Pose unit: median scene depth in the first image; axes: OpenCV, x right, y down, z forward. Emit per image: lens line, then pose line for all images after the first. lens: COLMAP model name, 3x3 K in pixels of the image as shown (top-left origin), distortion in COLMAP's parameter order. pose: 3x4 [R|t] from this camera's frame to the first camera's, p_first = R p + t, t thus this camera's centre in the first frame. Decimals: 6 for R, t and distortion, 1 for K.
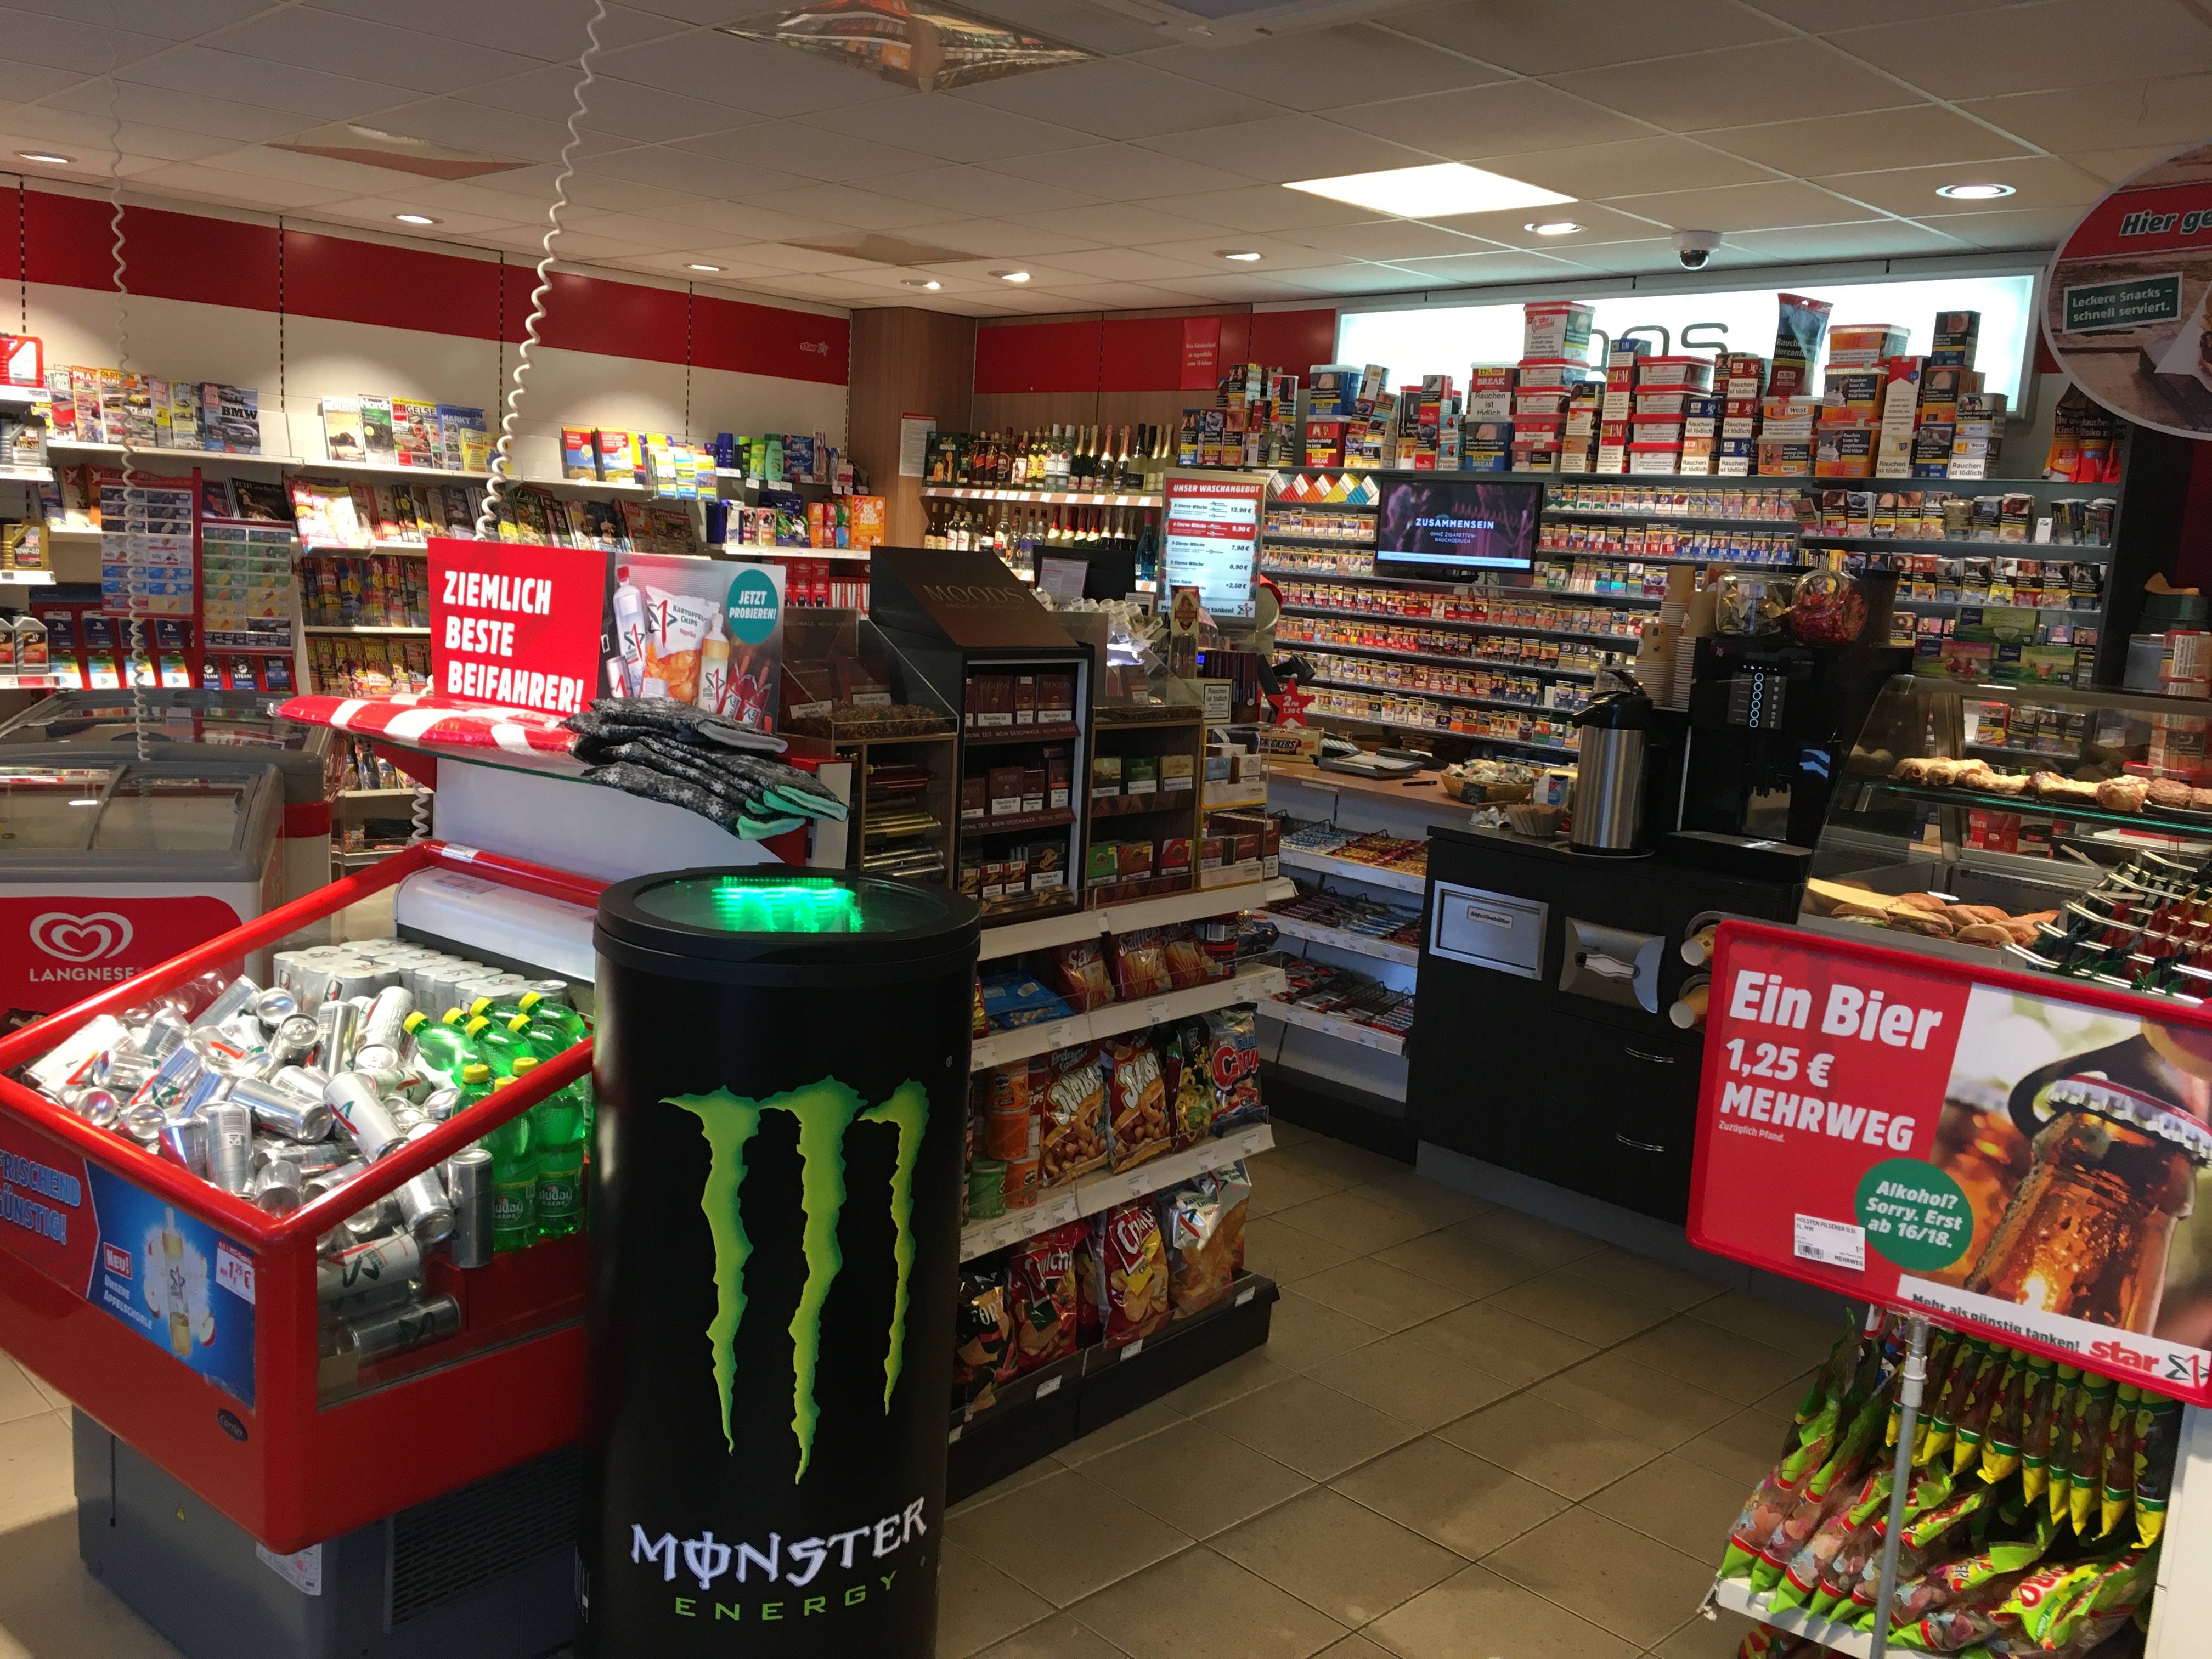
lens RADIAL K [[1893.9, 0, 1094.9], [0, 1893.9, 831.9], [0, 0, 1]] dist [0.077886, -0.092624]
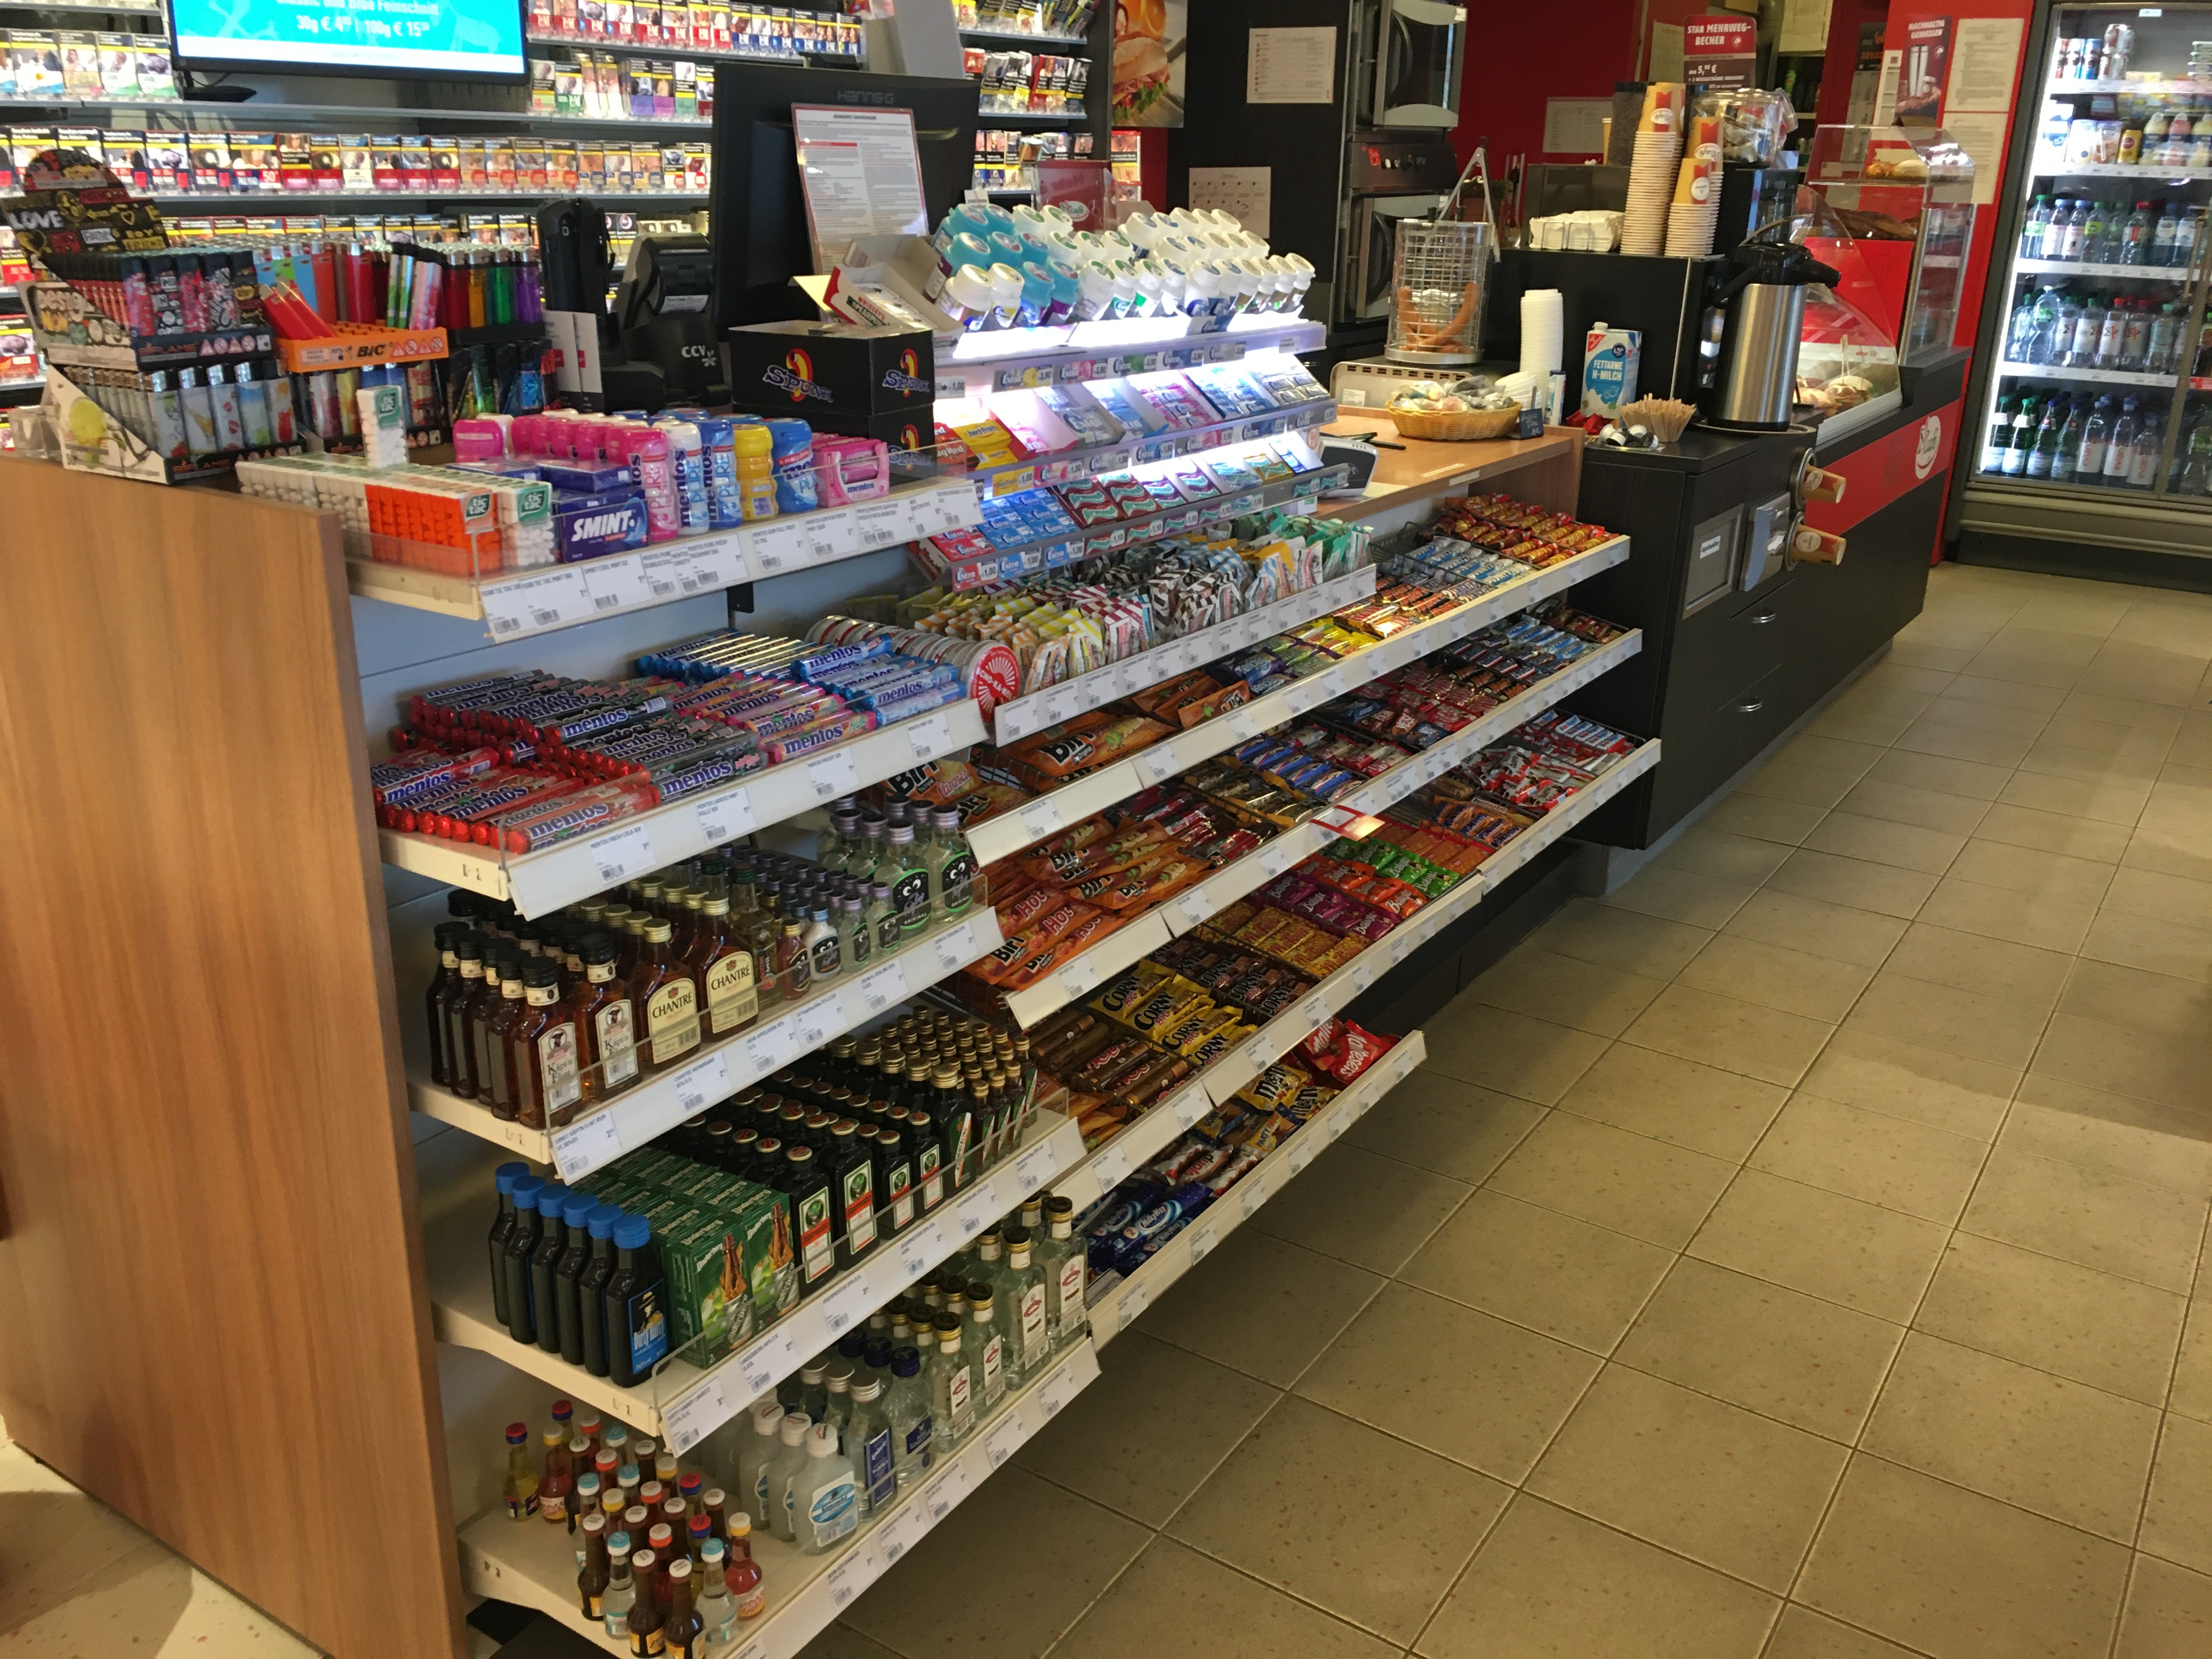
lens RADIAL K [[1893.9, 0, 1104.2], [0, 1893.9, 823.1], [0, 0, 1]] dist [0.077886, -0.092624]
pose [[-0.220749, -0.390188, 0.893881, -0.380137], [0.115351, 0.899614, 0.421176, -0.164170], [-0.968485, 0.196085, -0.153580, 1.009942]]
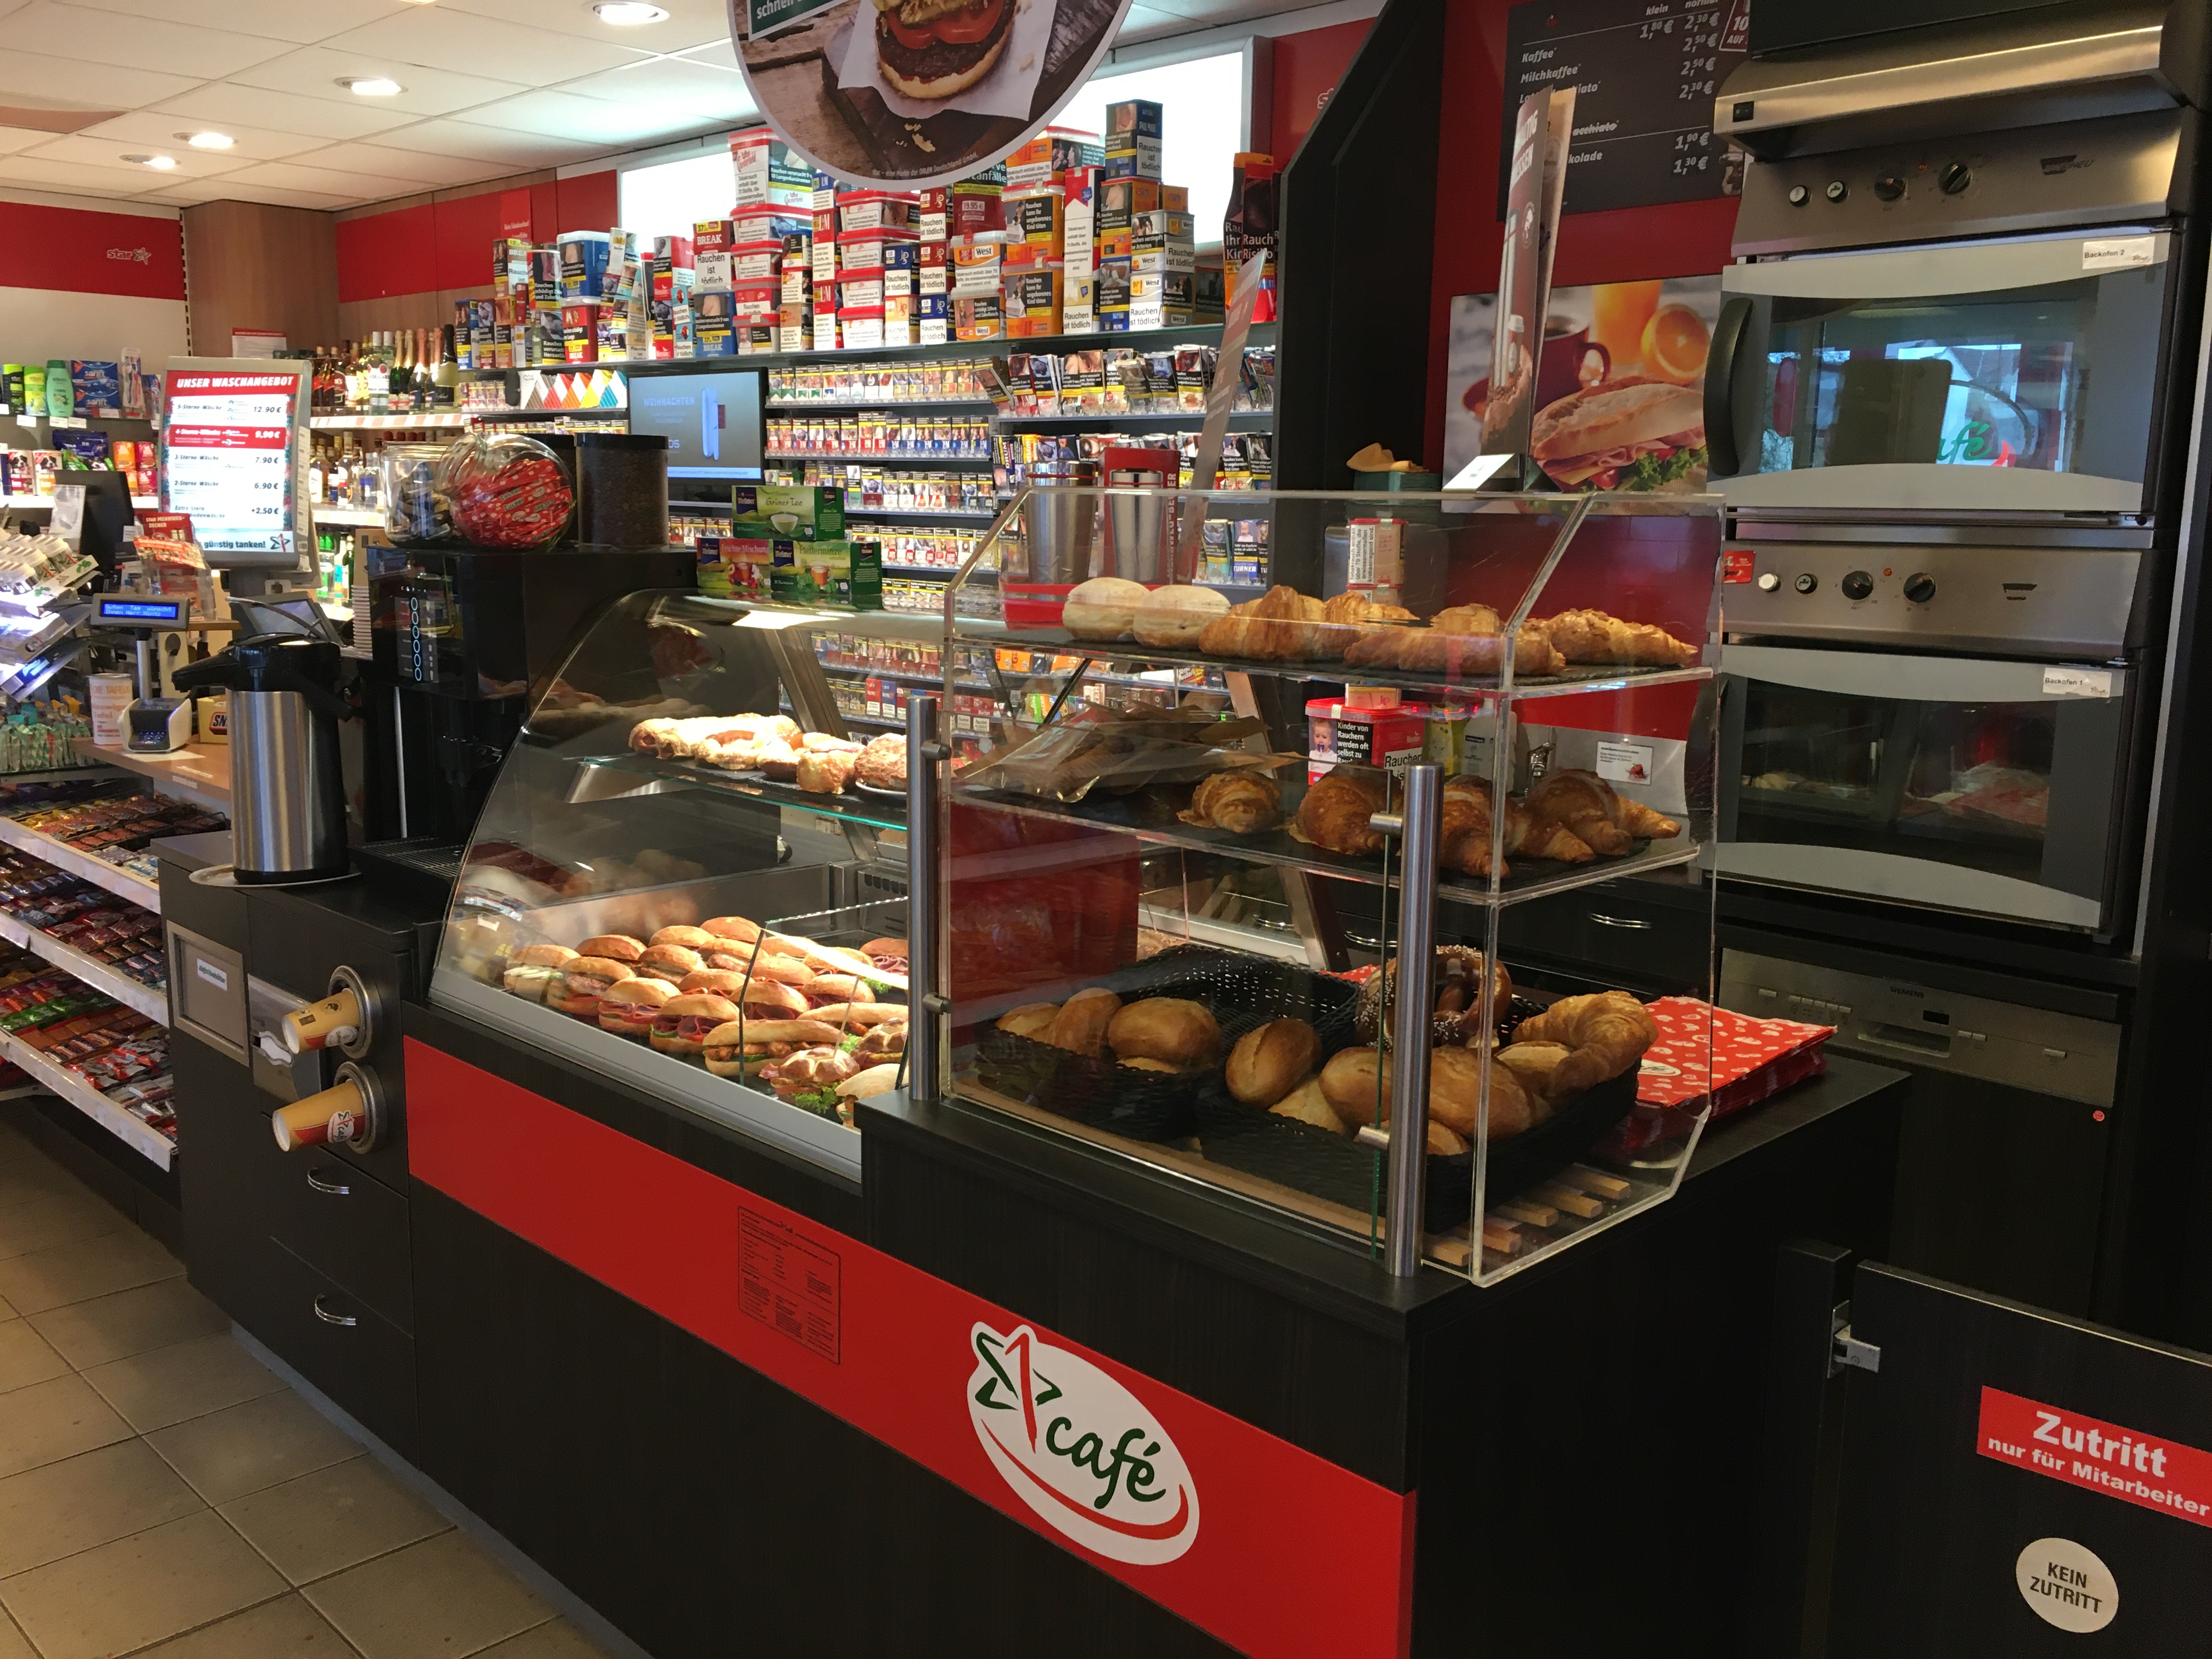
lens RADIAL K [[1893.9, 0, 1125.3], [0, 1893.9, 835.7], [0, 0, 1]] dist [0.077886, -0.092624]
pose [[0.998861, -0.045822, 0.013284, 0.376355], [0.045498, 0.998683, 0.023723, -0.004229], [-0.014354, -0.023091, 0.999630, 0.223597]]
